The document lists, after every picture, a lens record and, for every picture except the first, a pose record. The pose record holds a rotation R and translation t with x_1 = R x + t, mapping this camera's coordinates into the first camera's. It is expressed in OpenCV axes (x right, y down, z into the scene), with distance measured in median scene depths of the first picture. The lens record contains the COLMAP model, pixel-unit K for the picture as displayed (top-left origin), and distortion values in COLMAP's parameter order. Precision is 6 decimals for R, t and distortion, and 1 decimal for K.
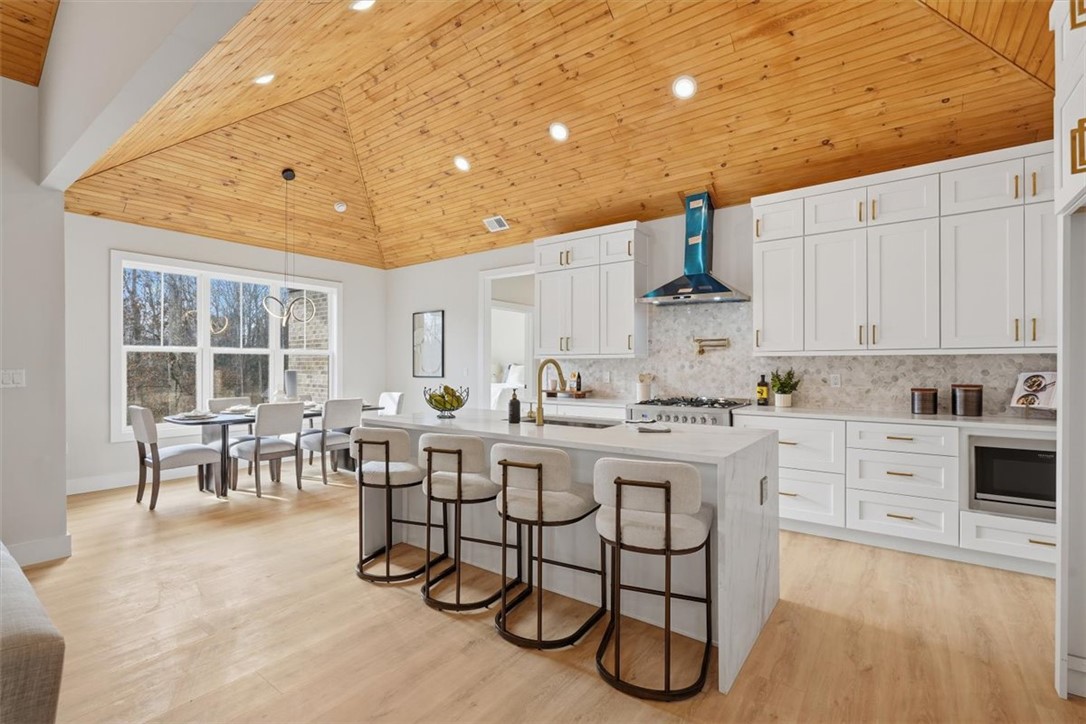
lens RADIAL K [[495.9, 0, 553.3], [0, 495.9, 367.4], [0, 0, 1]] dist [-0.005567, 0.001801]
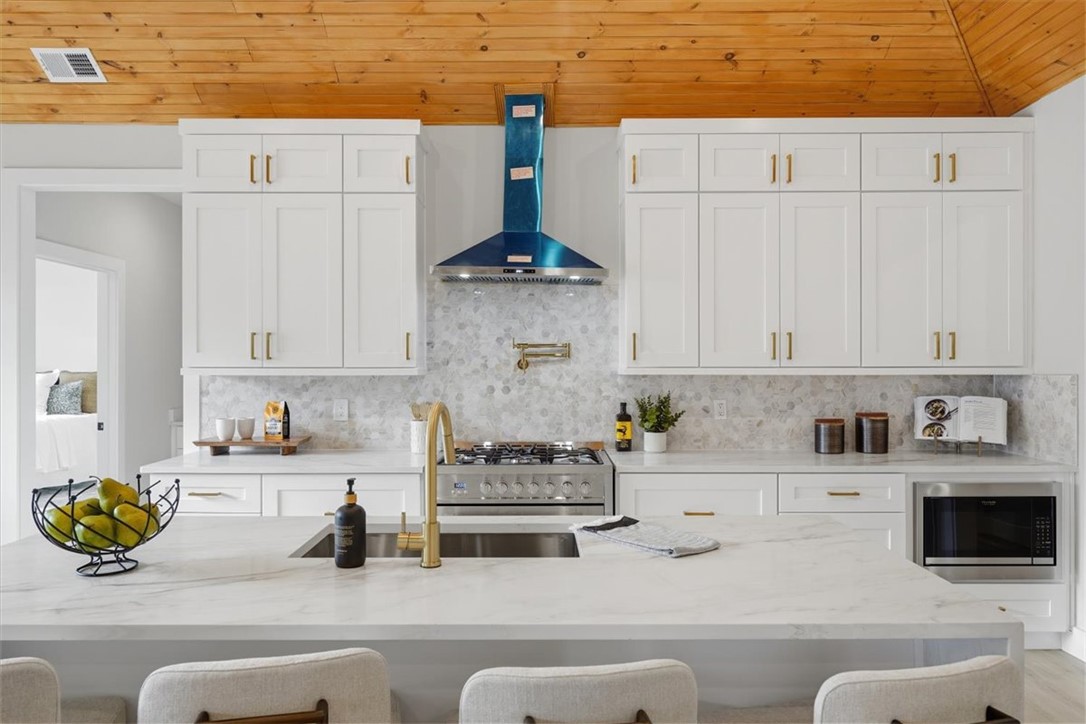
lens RADIAL K [[718.8, 0, 534.5], [0, 718.8, 366.9], [0, 0, 1]] dist [0.005136, 0.000243]
pose [[0.807757, -0.002934, 0.589508, -0.197714], [0.001535, 0.999995, 0.002873, -0.031393], [-0.589513, -0.001416, 0.807758, 0.304403]]
